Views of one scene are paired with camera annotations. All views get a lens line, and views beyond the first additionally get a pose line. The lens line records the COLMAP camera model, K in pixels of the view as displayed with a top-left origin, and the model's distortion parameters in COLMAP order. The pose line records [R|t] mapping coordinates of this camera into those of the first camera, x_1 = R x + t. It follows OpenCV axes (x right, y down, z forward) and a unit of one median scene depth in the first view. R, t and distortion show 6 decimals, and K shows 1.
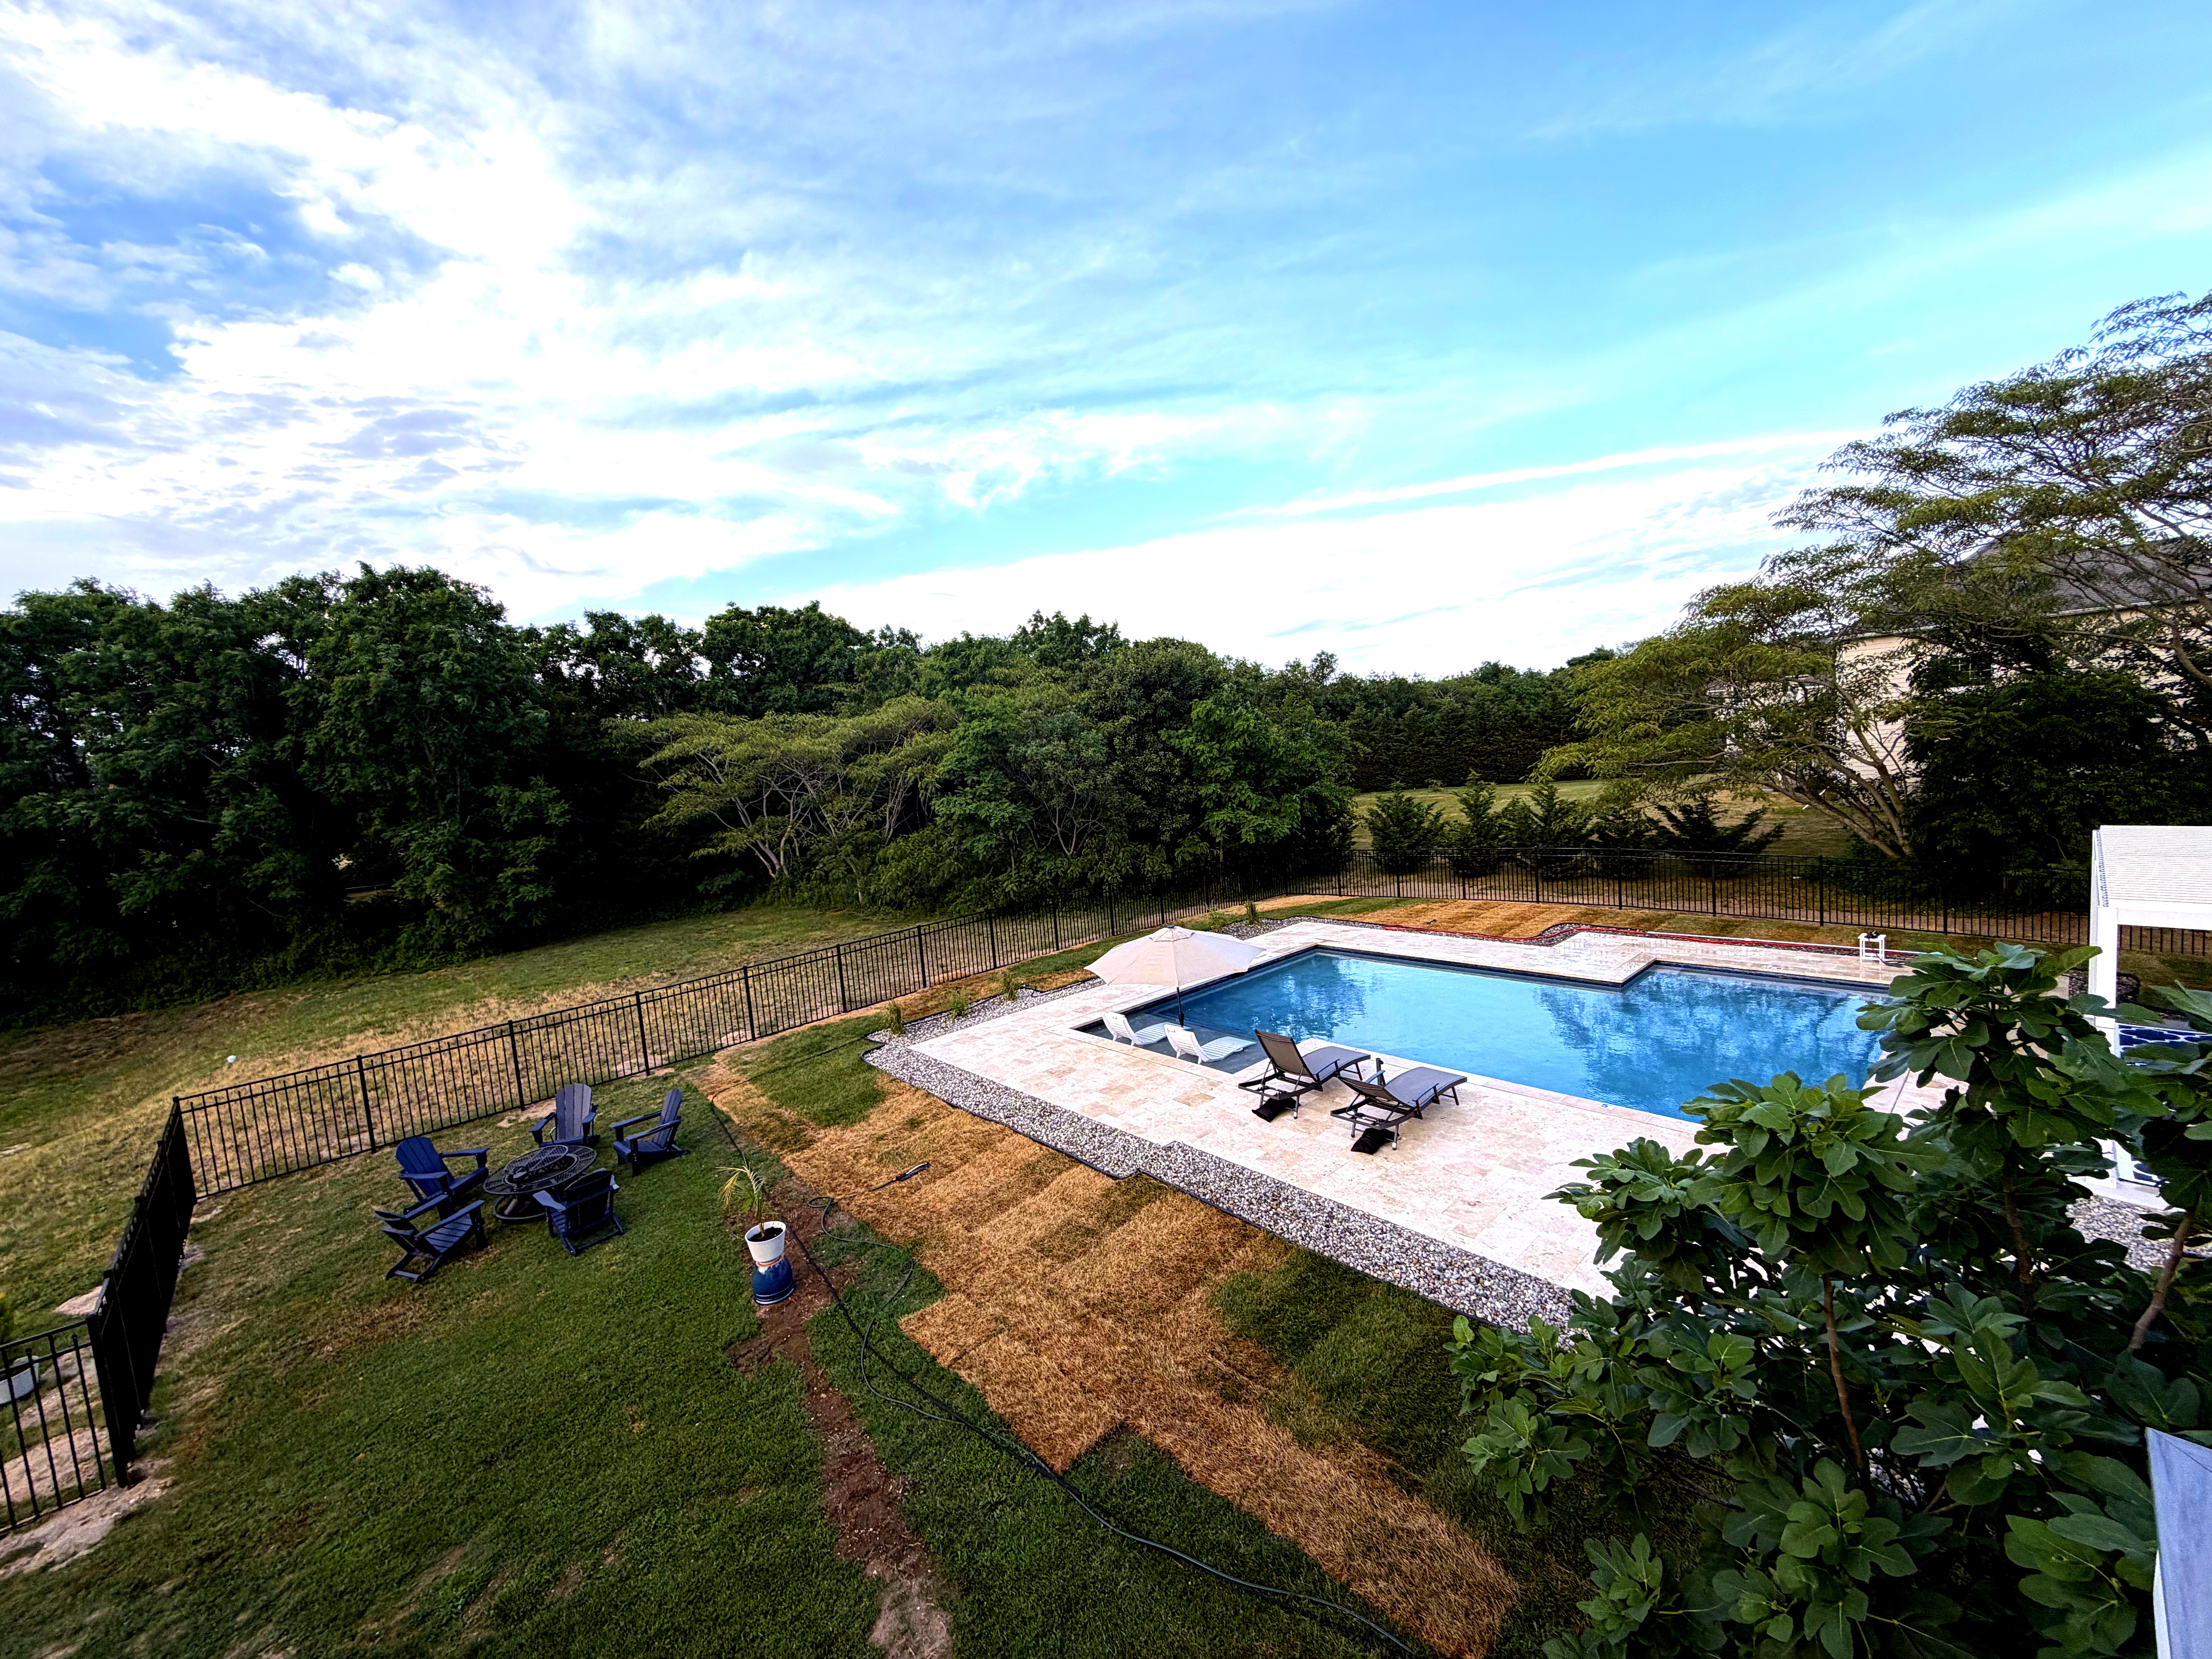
lens RADIAL K [[873.9, 0, 1106.0], [0, 873.9, 829.5], [0, 0, 1]] dist [-0.001391, -0.000268]
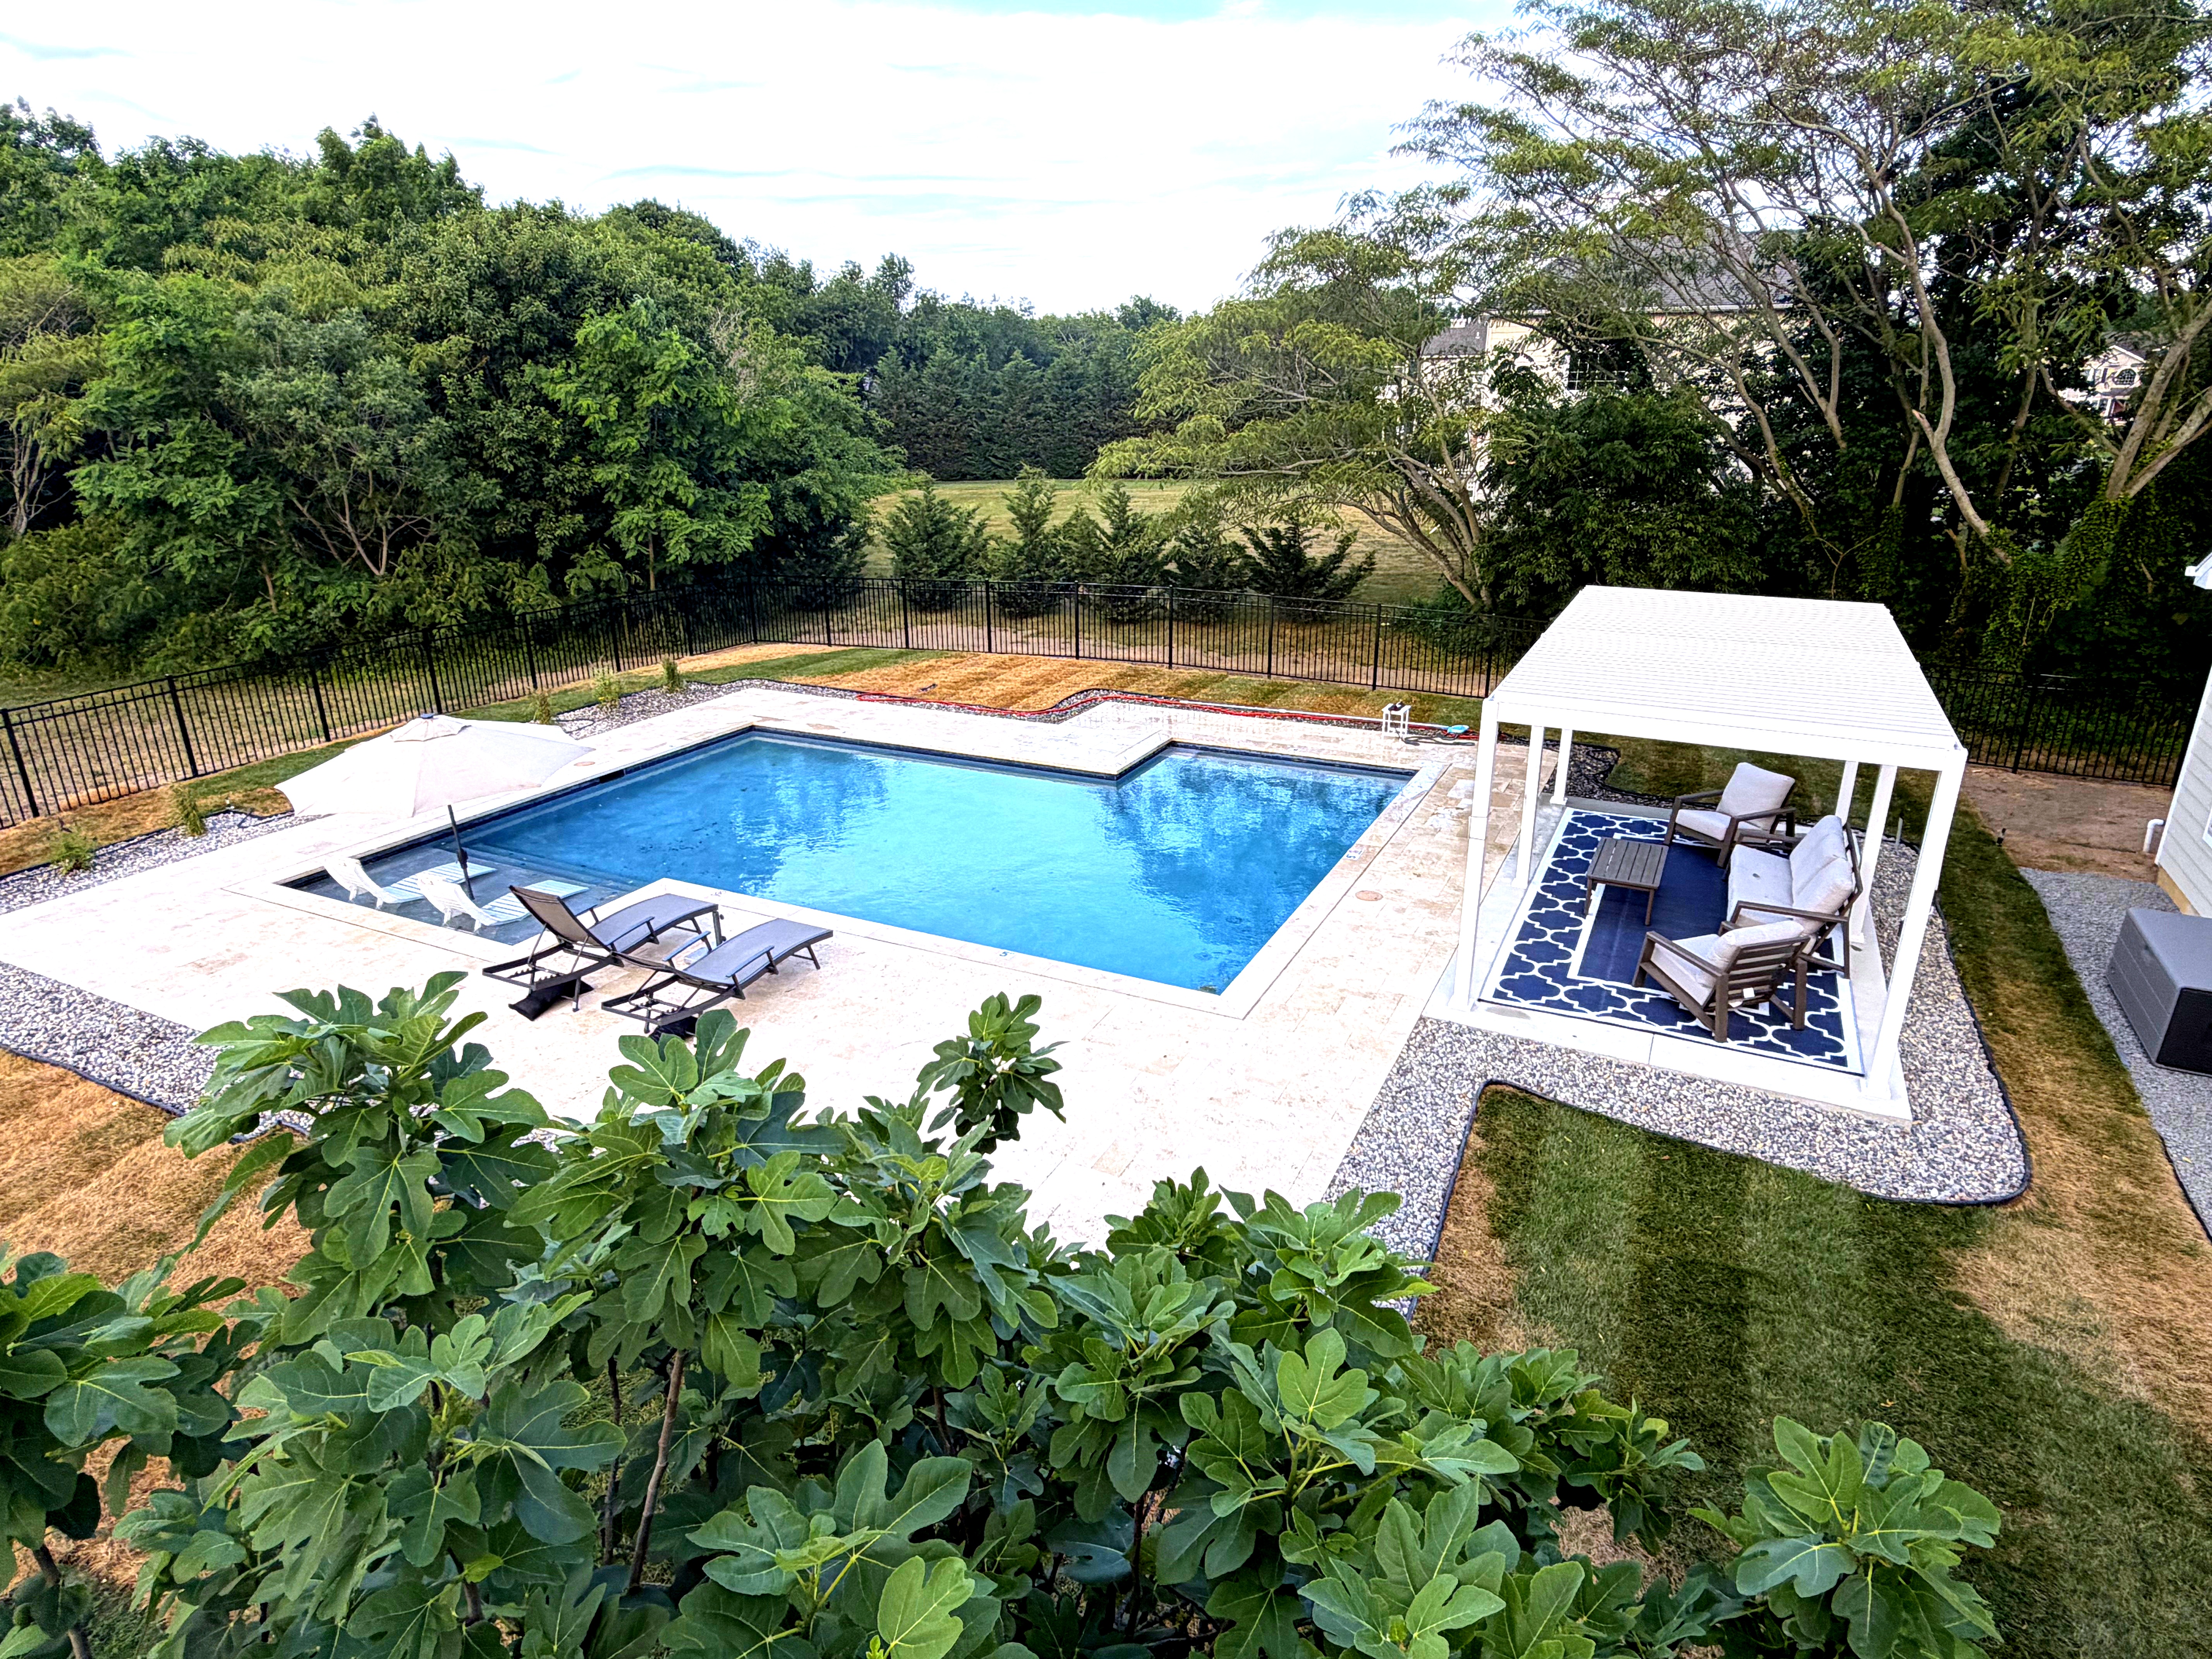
lens RADIAL K [[1250.5, 0, 1106.0], [0, 1250.5, 829.5], [0, 0, 1]] dist [-0.000702, 0.002011]
pose [[0.925987, -0.054946, 0.373537, 0.103949], [-0.034408, 0.972956, 0.228415, -0.016337], [-0.375985, -0.224362, 0.899053, 0.006116]]
